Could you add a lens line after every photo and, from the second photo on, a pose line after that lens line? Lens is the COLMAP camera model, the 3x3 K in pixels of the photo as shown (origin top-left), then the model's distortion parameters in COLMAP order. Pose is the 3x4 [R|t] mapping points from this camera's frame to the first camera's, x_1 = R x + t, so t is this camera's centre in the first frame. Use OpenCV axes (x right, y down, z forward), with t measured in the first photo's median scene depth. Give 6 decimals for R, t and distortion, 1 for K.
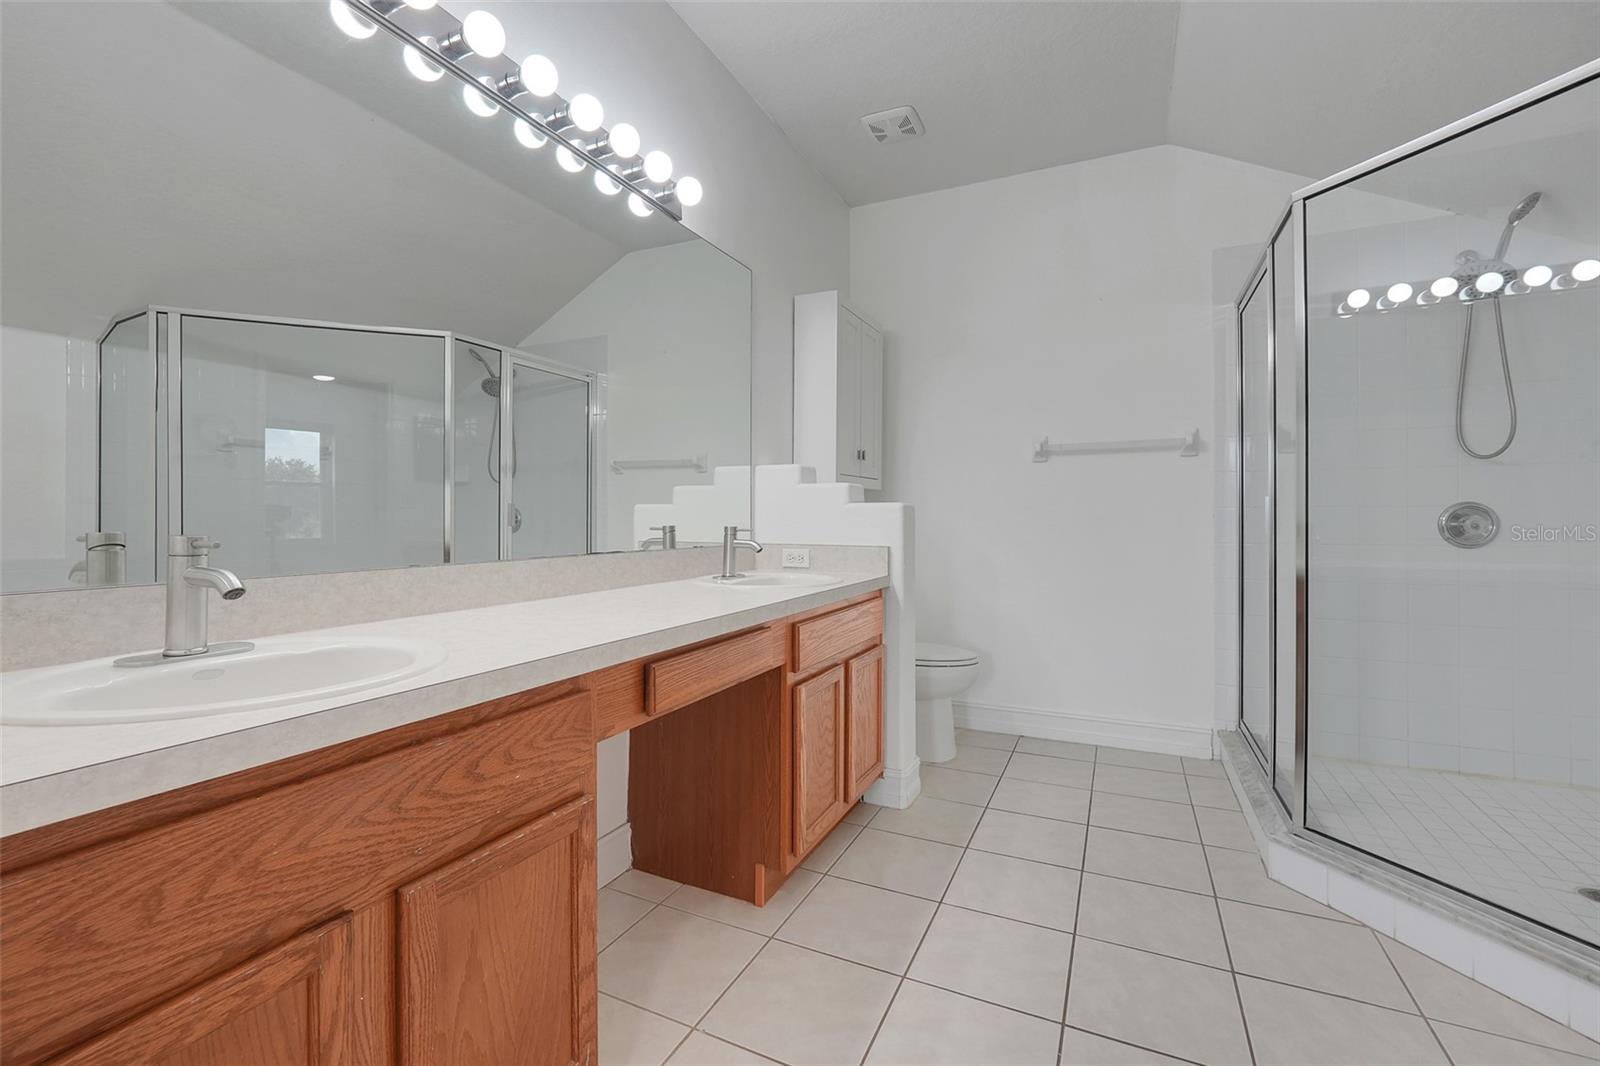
lens RADIAL K [[693.2, 0, 793.8], [0, 693.2, 515.8], [0, 0, 1]] dist [-0.005575, 0.000718]
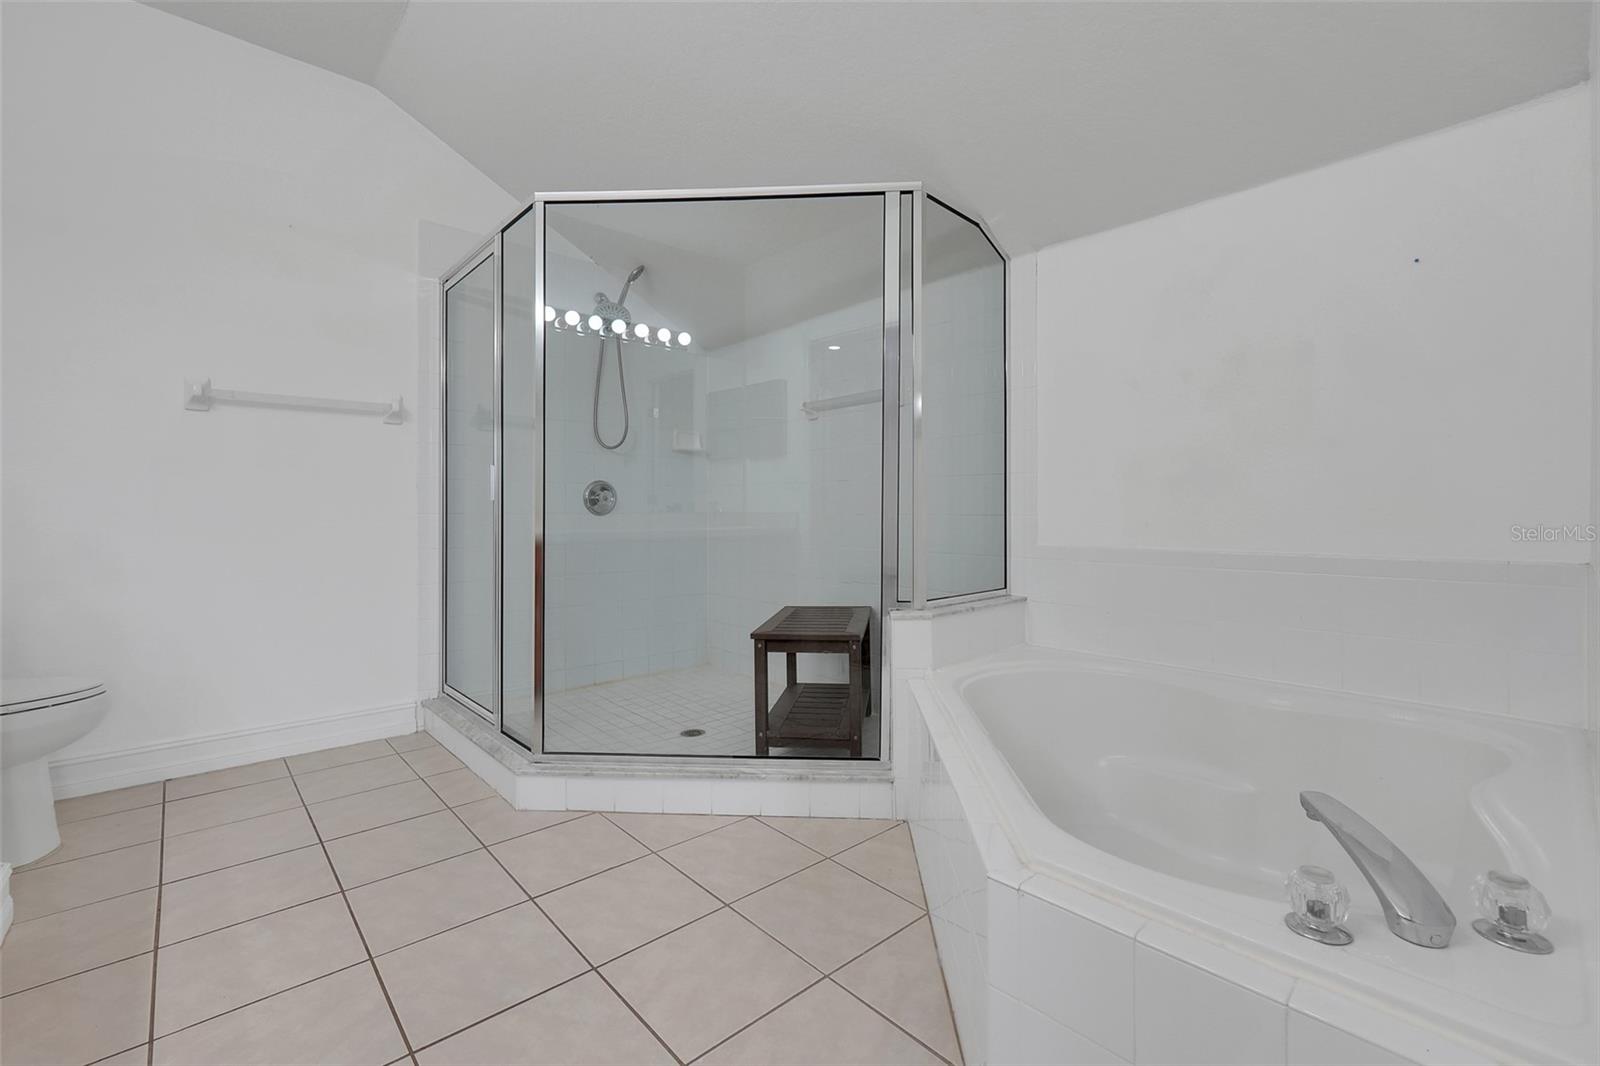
lens RADIAL K [[693.2, 0, 793.8], [0, 693.2, 515.8], [0, 0, 1]] dist [-0.005575, 0.000718]
pose [[0.375268, -0.002091, 0.926914, -0.120436], [-0.006200, 0.999969, 0.004766, 0.036193], [-0.926896, -0.007535, 0.375243, 0.135603]]
